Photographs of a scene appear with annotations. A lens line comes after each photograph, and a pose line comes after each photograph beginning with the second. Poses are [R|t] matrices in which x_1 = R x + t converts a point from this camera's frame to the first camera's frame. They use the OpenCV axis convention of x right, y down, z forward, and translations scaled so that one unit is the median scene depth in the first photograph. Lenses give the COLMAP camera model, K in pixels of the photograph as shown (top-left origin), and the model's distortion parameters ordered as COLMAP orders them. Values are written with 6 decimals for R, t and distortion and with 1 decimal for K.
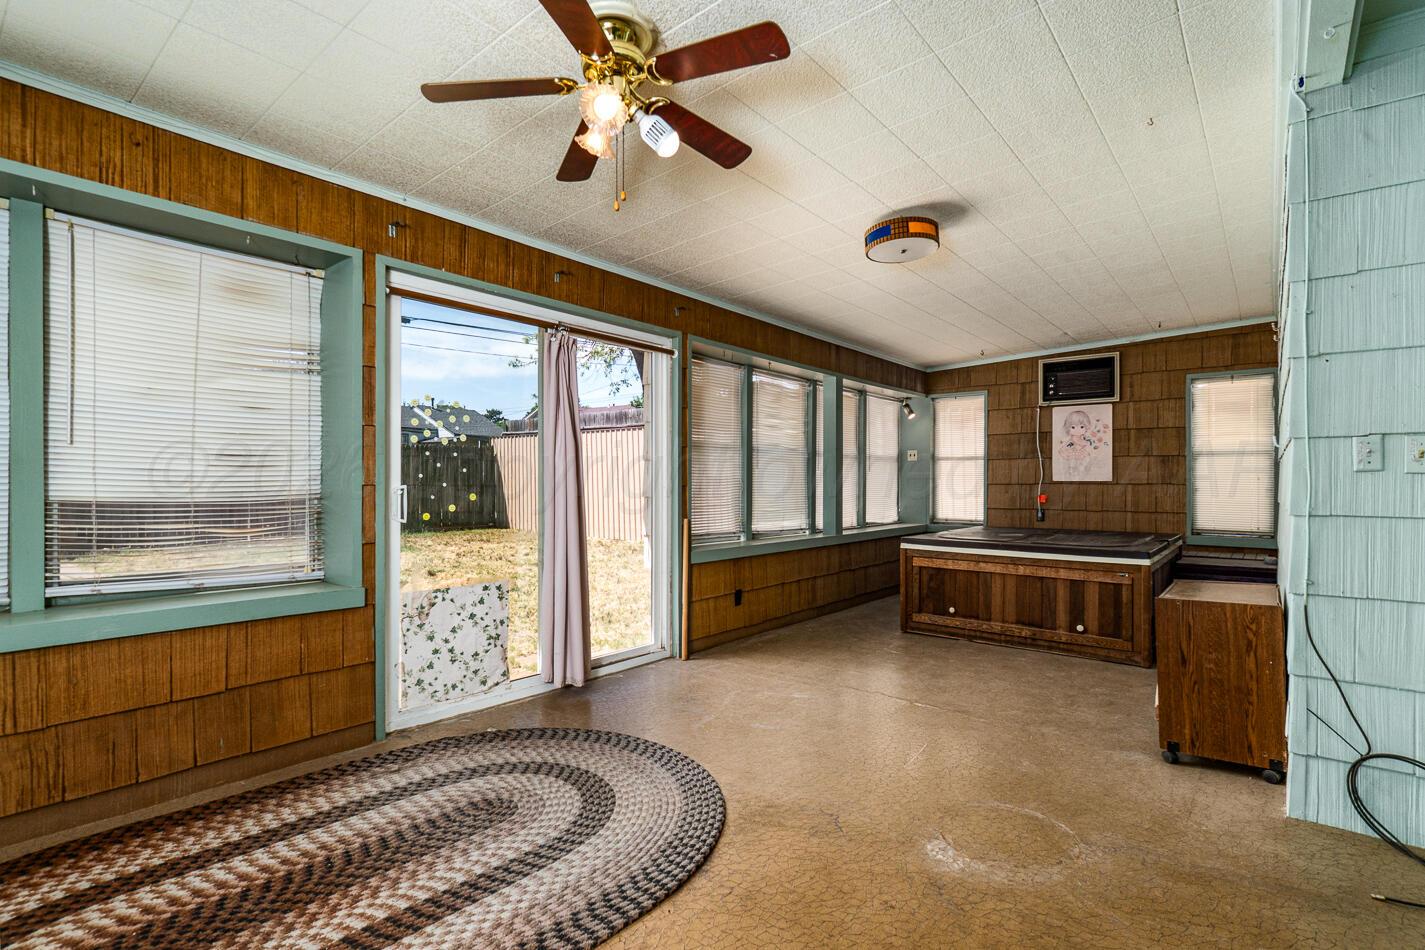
lens RADIAL K [[684.6, 0, 713.7], [0, 684.6, 475.1], [0, 0, 1]] dist [0.000124, 0.000243]
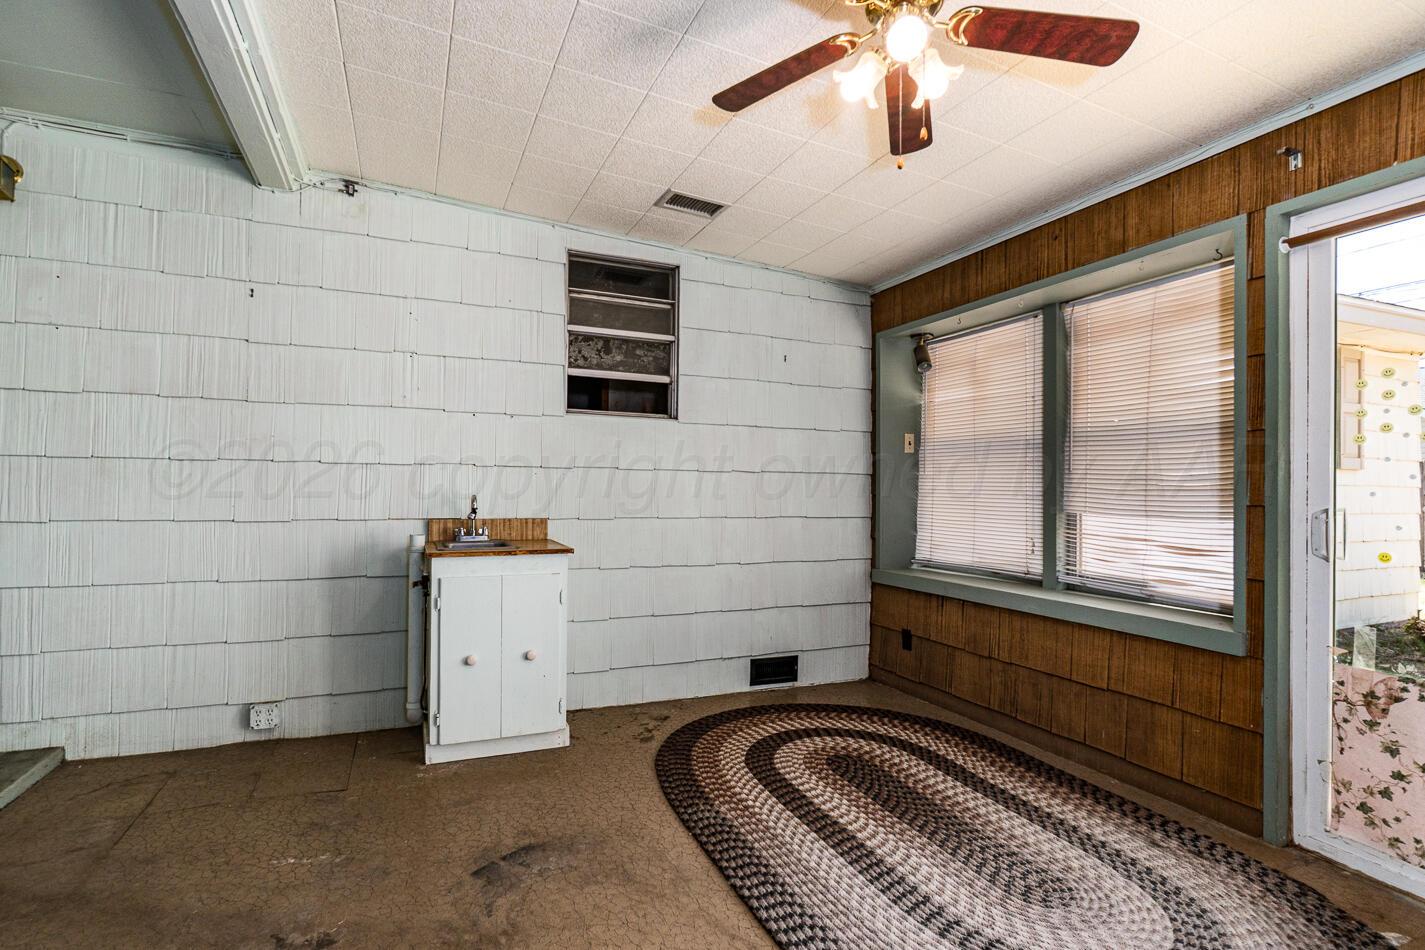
lens RADIAL K [[684.6, 0, 711.1], [0, 684.6, 487.2], [0, 0, 1]] dist [0.000124, 0.000243]
pose [[-0.436028, -0.014121, -0.899822, 0.532403], [-0.008629, 0.999897, -0.011510, 0.008577], [0.899892, 0.002746, -0.436105, 0.870134]]
